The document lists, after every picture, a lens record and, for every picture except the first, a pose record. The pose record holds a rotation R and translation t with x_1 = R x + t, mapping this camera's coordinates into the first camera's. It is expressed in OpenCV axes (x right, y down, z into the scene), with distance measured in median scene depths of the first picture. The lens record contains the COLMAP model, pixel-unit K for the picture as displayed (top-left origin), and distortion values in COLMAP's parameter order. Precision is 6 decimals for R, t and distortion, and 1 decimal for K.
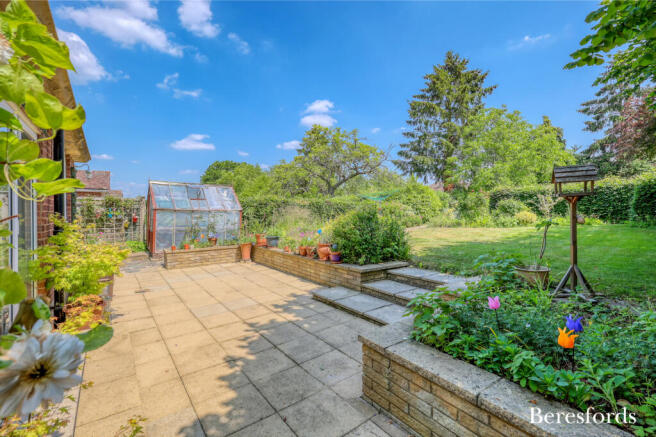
lens RADIAL K [[288.2, 0, 321.4], [0, 288.2, 215.8], [0, 0, 1]] dist [-0.010201, -0.000236]
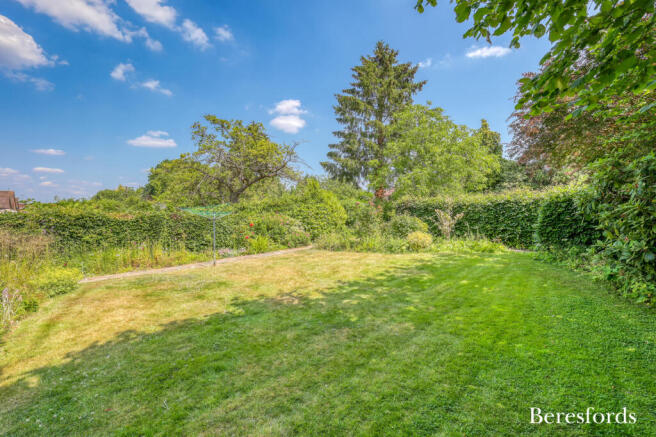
lens RADIAL K [[288.2, 0, 333.8], [0, 288.2, 217.1], [0, 0, 1]] dist [-0.010201, -0.000236]
pose [[0.992052, 0.003130, 0.125787, 0.199035], [-0.002762, 0.999991, -0.003105, -0.025852], [-0.125796, 0.002733, 0.992052, 0.139320]]
